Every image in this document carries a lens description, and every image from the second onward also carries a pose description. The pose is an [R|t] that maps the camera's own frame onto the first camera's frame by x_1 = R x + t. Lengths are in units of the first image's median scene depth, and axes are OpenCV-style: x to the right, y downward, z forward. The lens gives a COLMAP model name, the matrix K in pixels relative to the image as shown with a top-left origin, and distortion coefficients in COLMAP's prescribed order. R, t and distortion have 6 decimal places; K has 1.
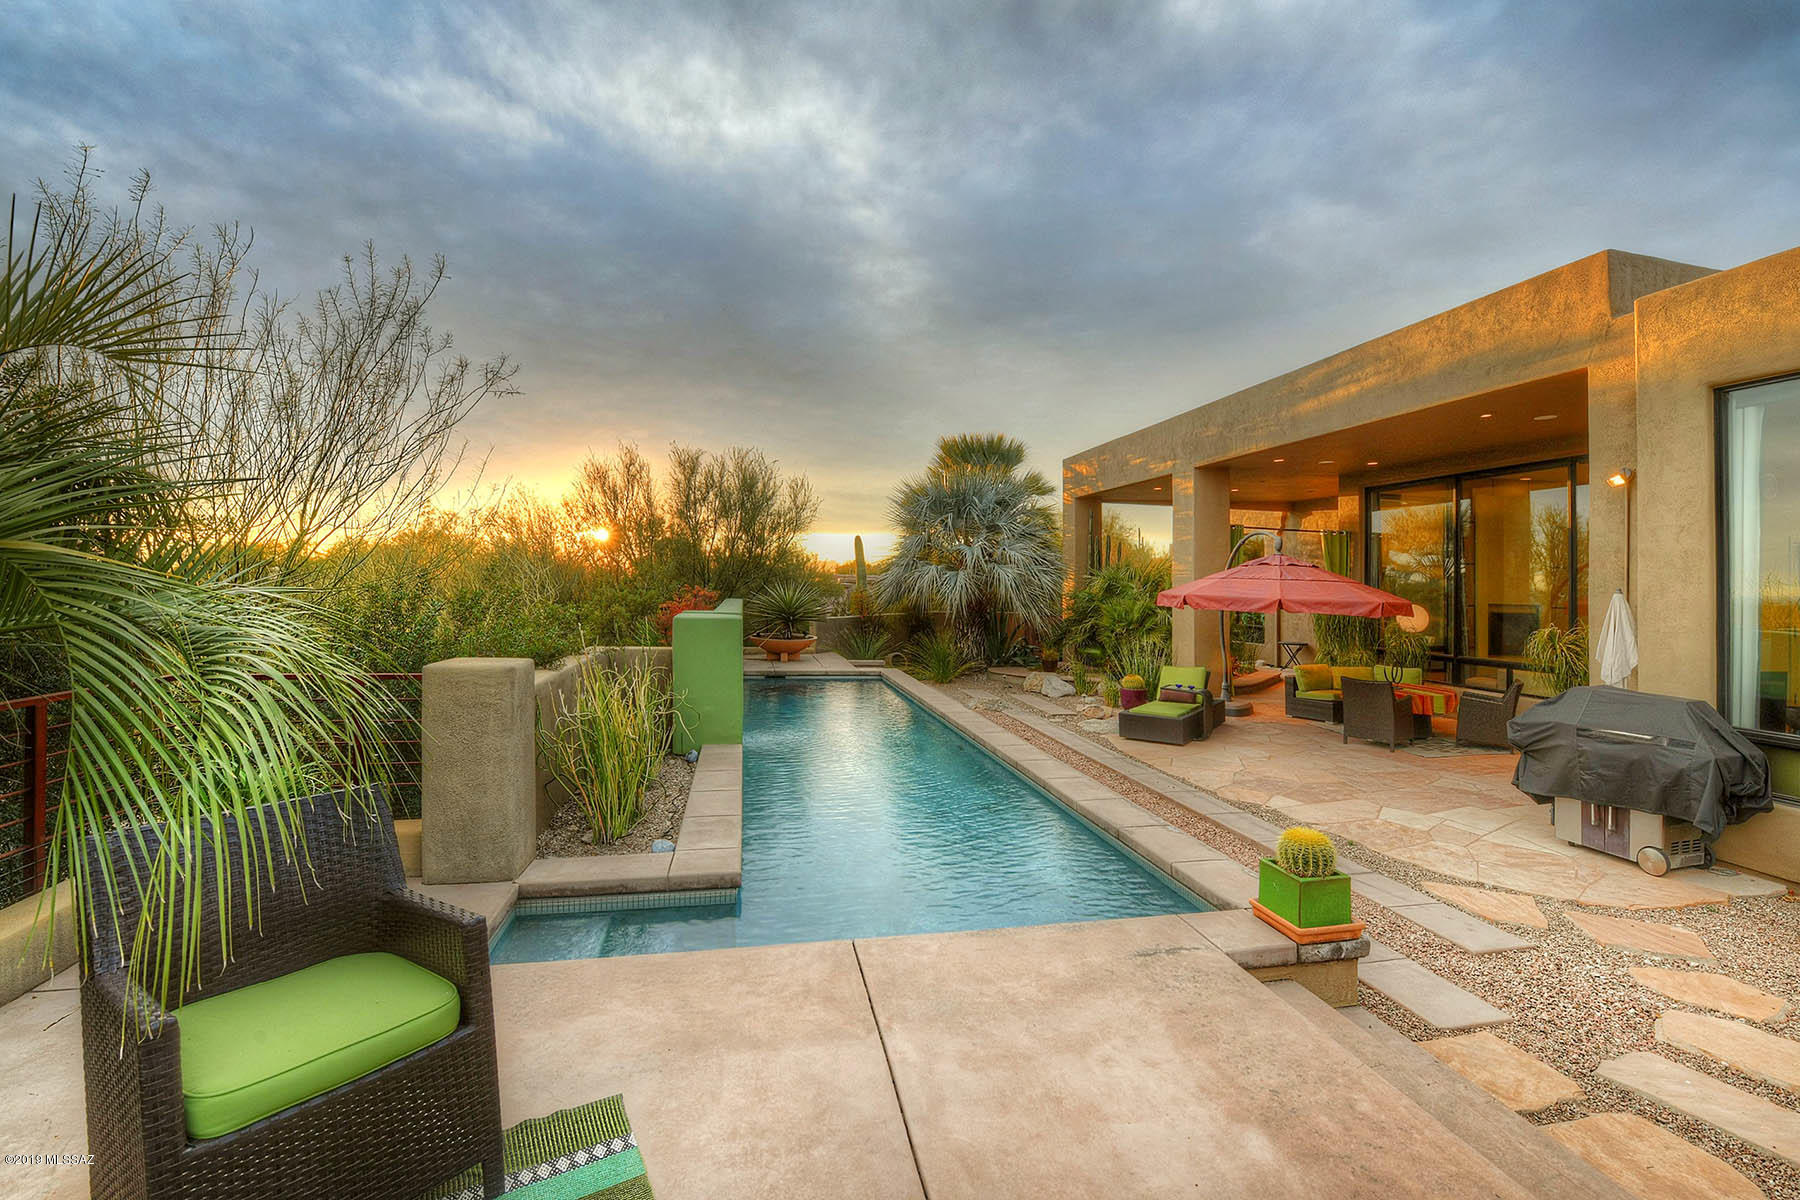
lens RADIAL K [[737.1, 0, 908.0], [0, 737.1, 566.6], [0, 0, 1]] dist [-0.013643, -0.000499]
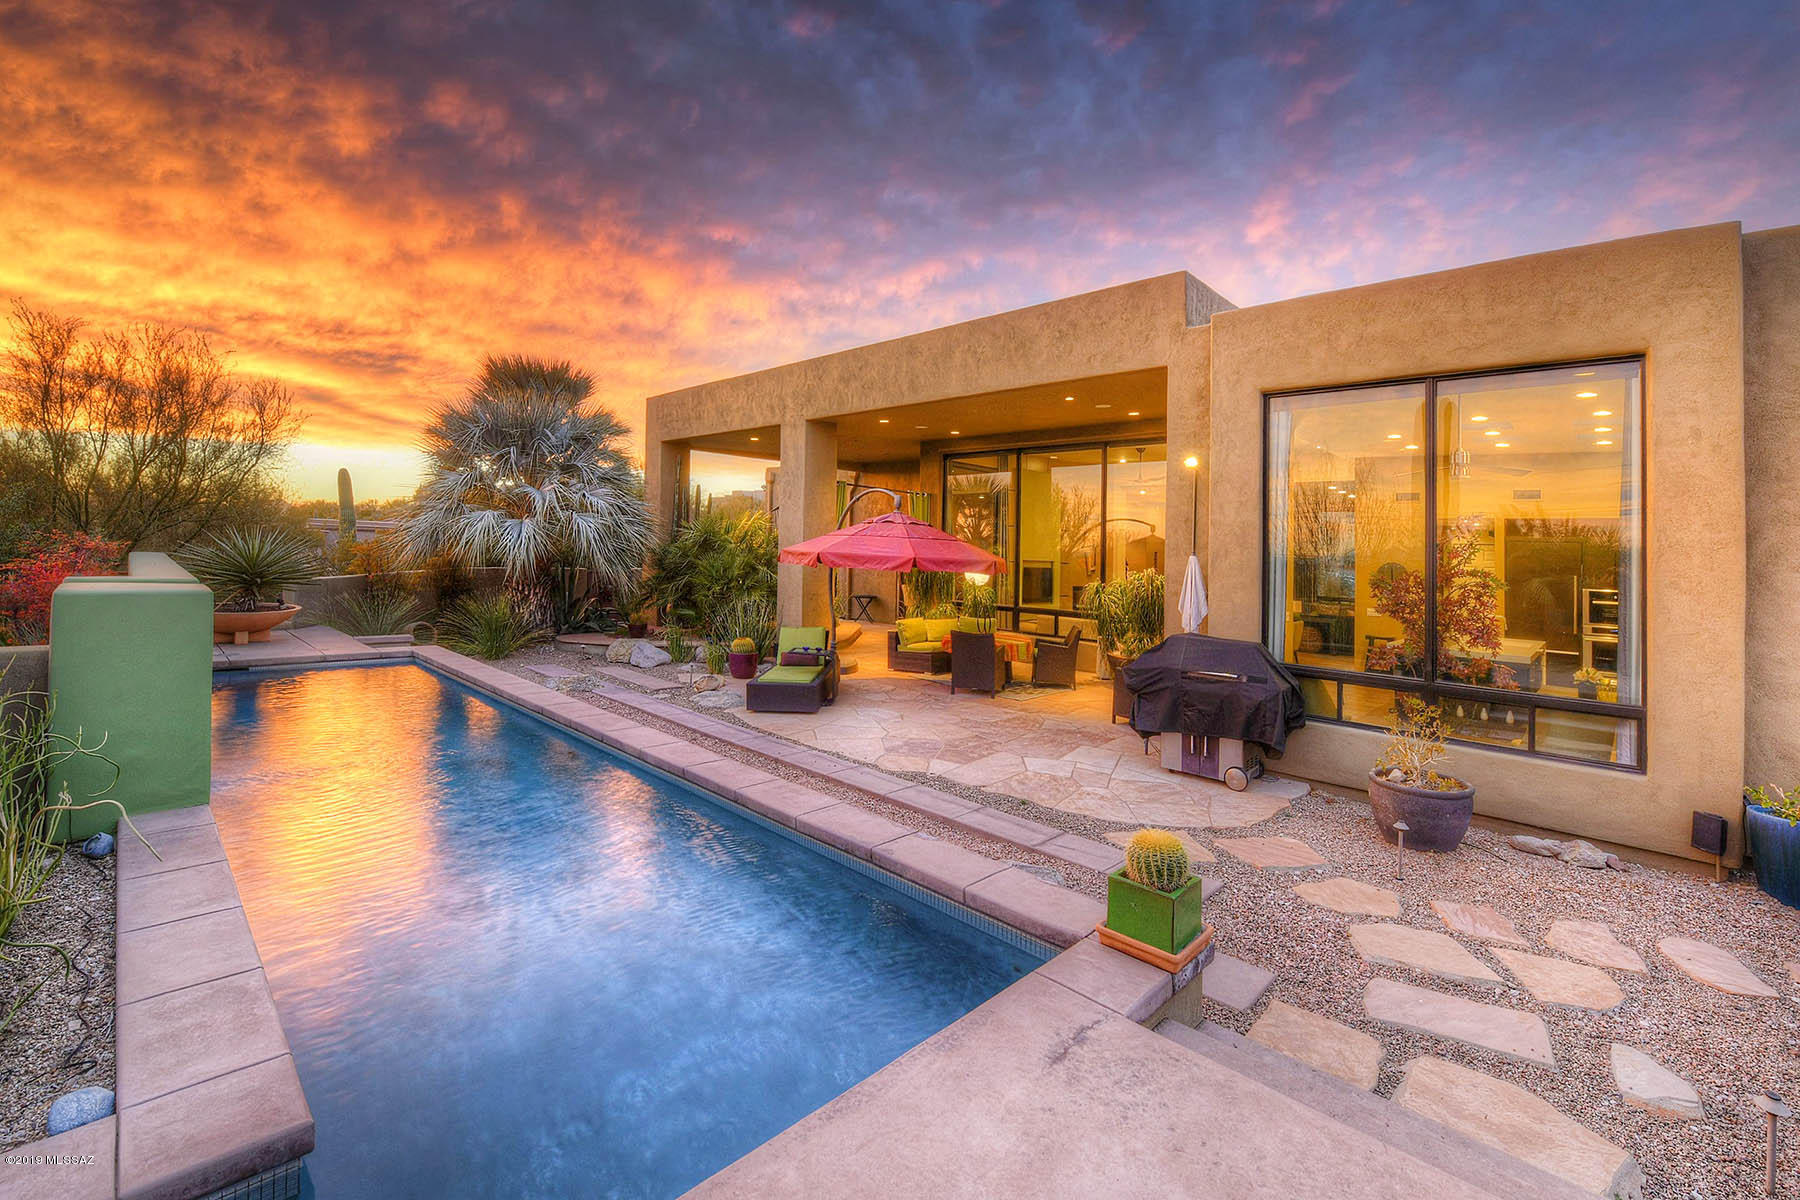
lens RADIAL K [[752.9, 0, 901.8], [0, 752.9, 522.9], [0, 0, 1]] dist [-0.011775, -0.000553]
pose [[0.833053, 0.026094, 0.552577, -0.053063], [-0.029374, 0.999564, -0.002919, 0.000244], [-0.552412, -0.013800, 0.833457, 0.105803]]
